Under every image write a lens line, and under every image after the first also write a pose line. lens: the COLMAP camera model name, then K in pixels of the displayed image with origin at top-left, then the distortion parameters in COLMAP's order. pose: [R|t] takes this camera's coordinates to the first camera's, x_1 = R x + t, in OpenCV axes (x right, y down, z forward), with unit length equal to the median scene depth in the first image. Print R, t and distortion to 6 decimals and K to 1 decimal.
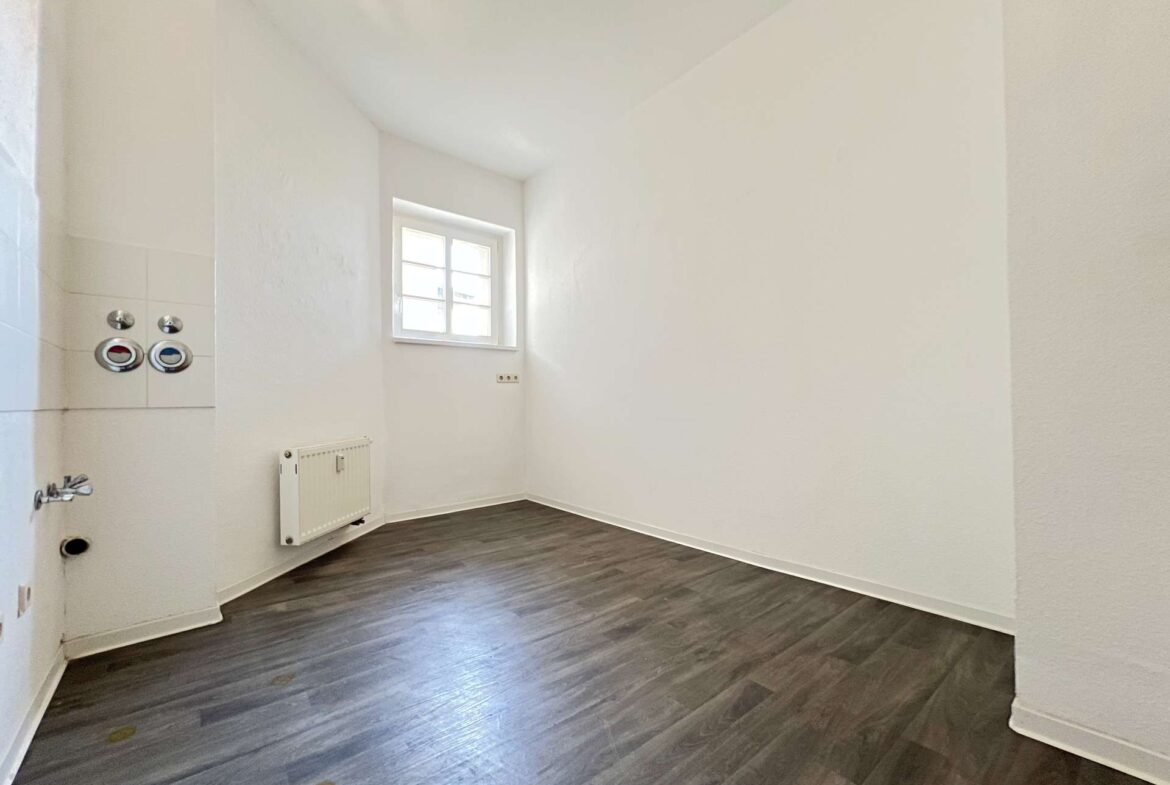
lens RADIAL K [[481.4, 0, 585.6], [0, 481.4, 396.3], [0, 0, 1]] dist [-0.000169, -0.000008]
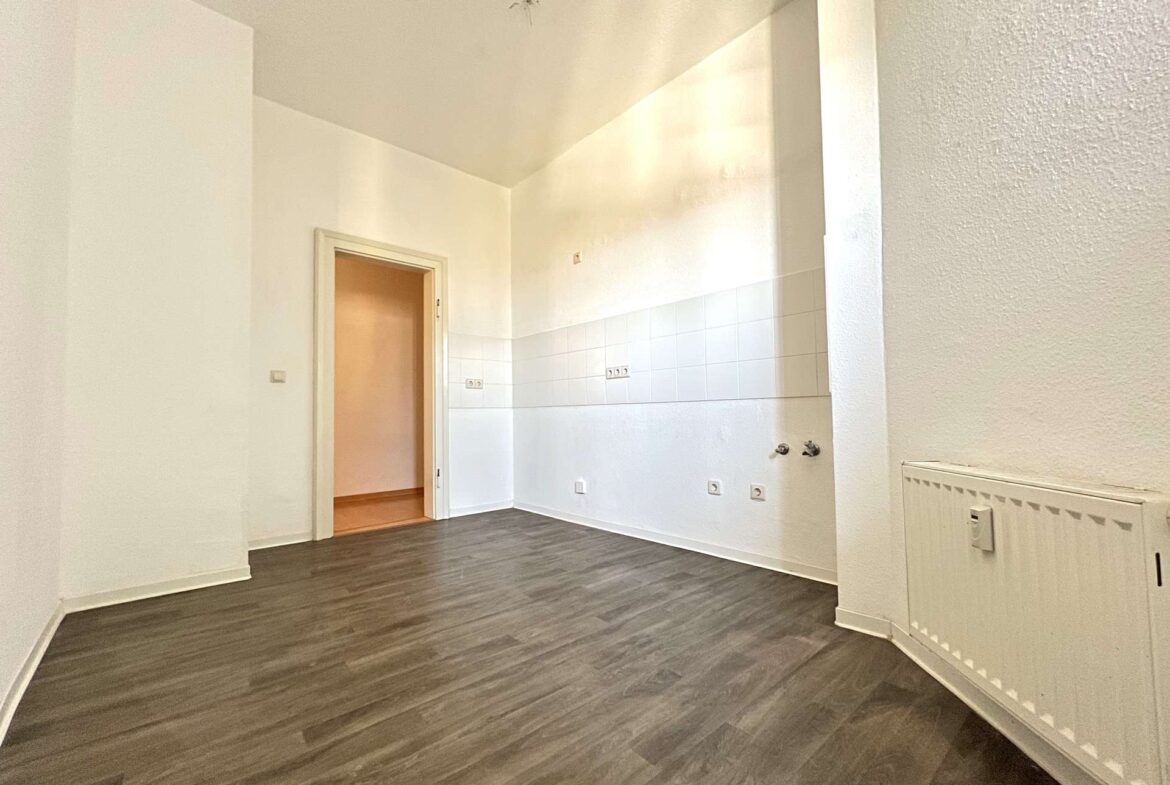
lens RADIAL K [[481.4, 0, 584.4], [0, 481.4, 393.1], [0, 0, 1]] dist [-0.000169, -0.000008]
pose [[-0.999247, 0.027408, -0.027472, -0.247839], [0.028785, 0.998282, -0.051040, 0.054926], [0.026026, -0.051793, -0.998319, 1.810678]]
